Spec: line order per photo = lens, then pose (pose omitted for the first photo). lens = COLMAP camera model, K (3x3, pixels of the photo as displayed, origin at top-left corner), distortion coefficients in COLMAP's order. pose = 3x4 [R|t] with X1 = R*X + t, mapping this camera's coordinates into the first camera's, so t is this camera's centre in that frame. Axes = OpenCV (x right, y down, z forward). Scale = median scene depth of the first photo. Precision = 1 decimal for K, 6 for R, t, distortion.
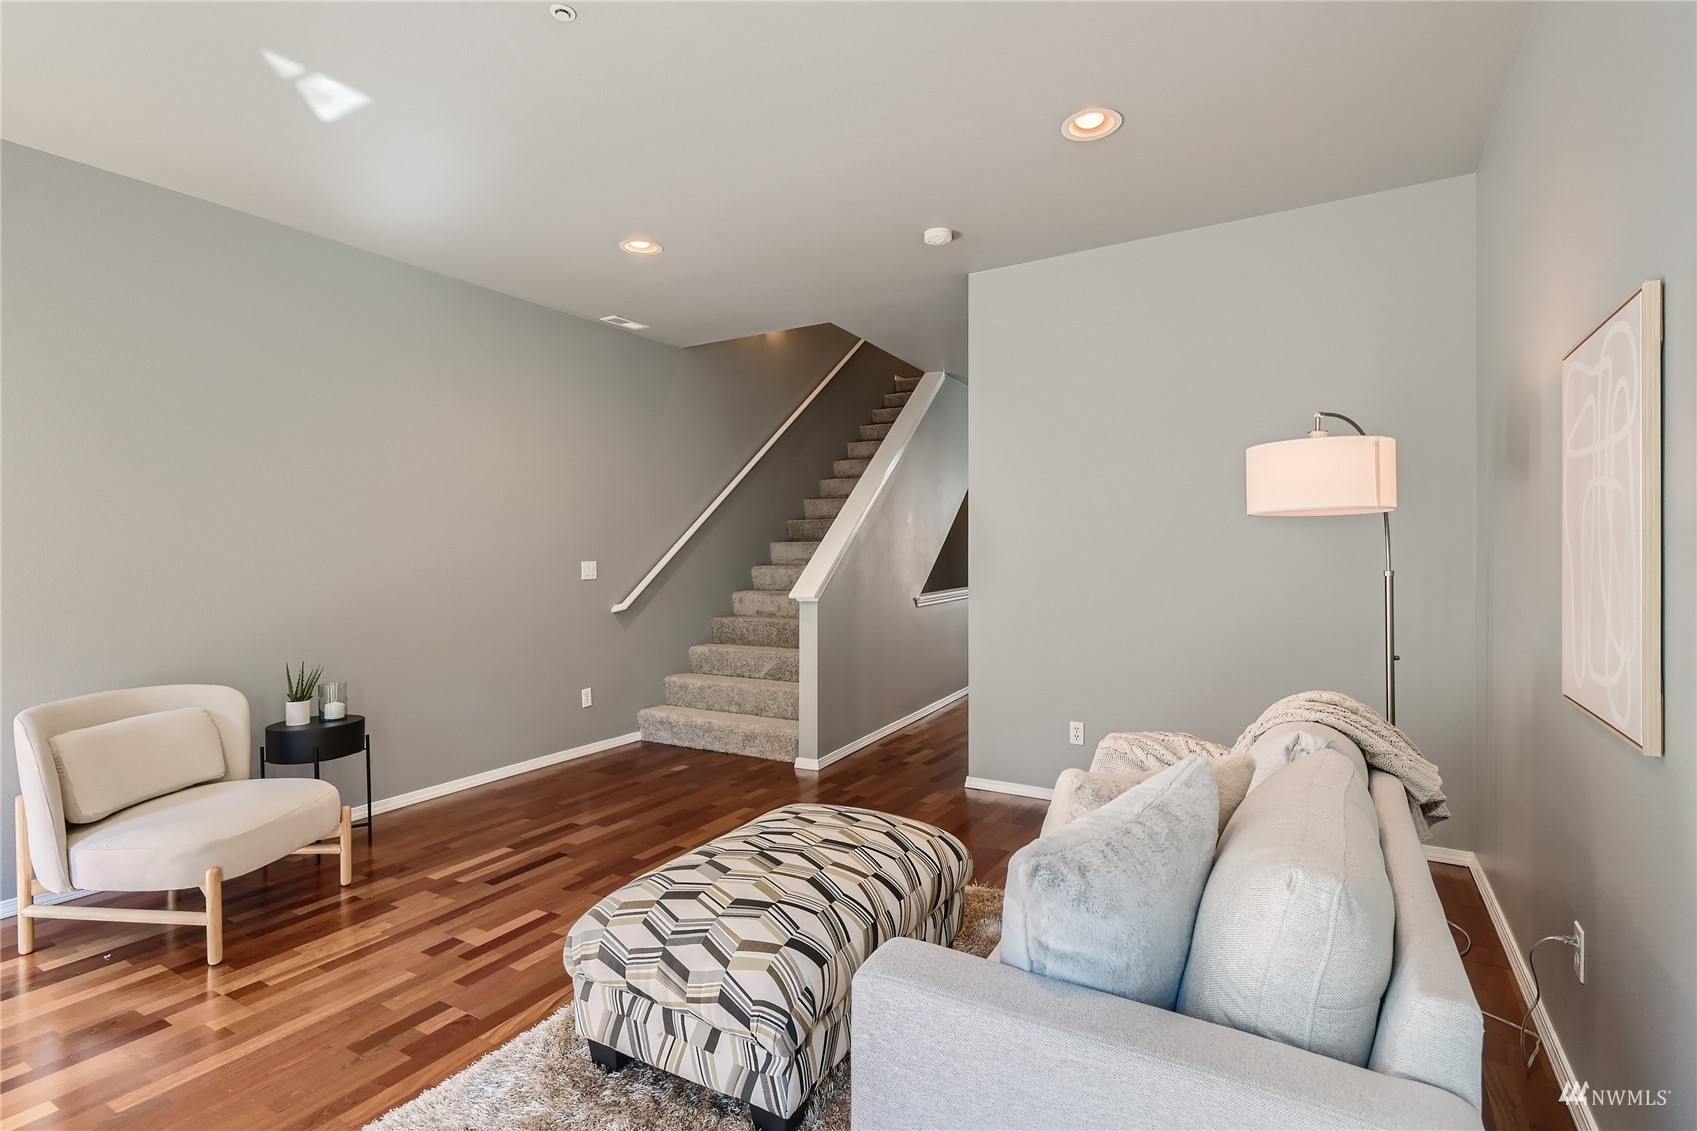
lens RADIAL K [[813.2, 0, 850.0], [0, 813.2, 561.6], [0, 0, 1]] dist [0.035825, -0.015969]
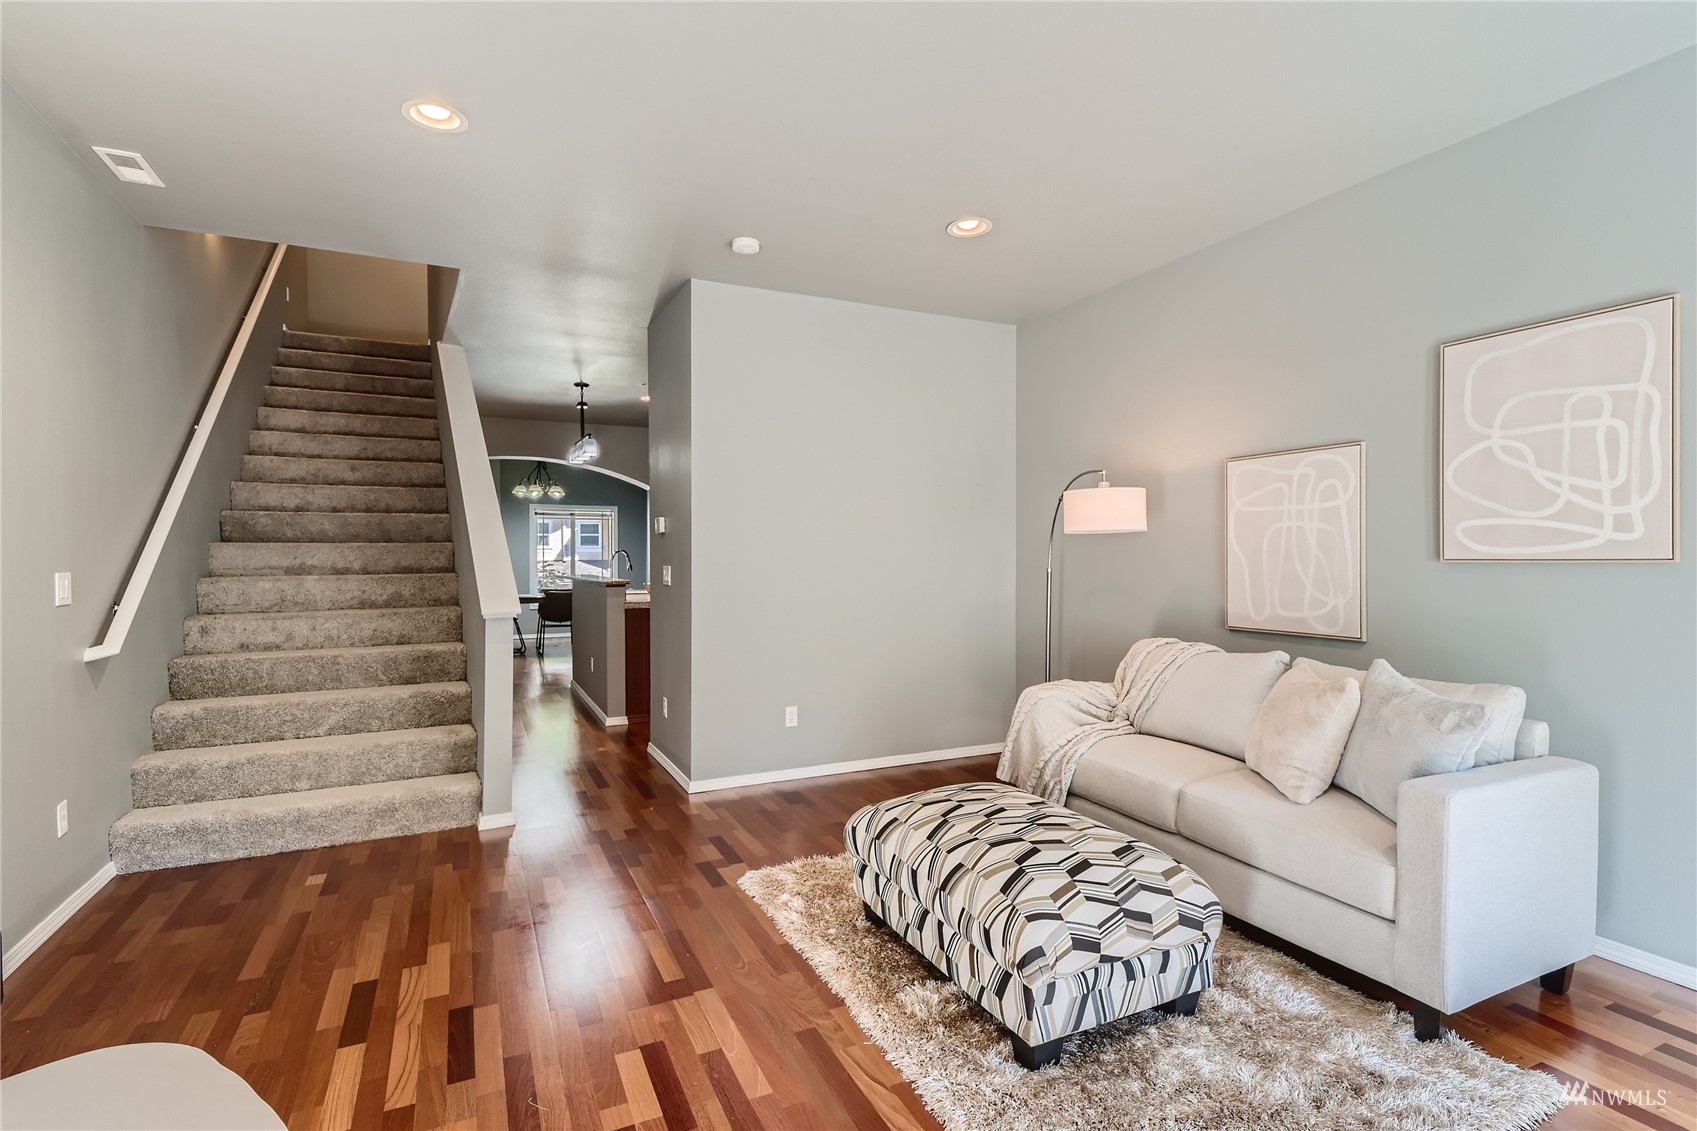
lens RADIAL K [[813.2, 0, 850.0], [0, 813.2, 561.6], [0, 0, 1]] dist [0.035825, -0.015969]
pose [[0.564037, -0.005848, 0.825729, -0.890315], [0.011821, 0.999930, -0.000993, -0.001929], [-0.825665, 0.010322, 0.564067, 0.441941]]
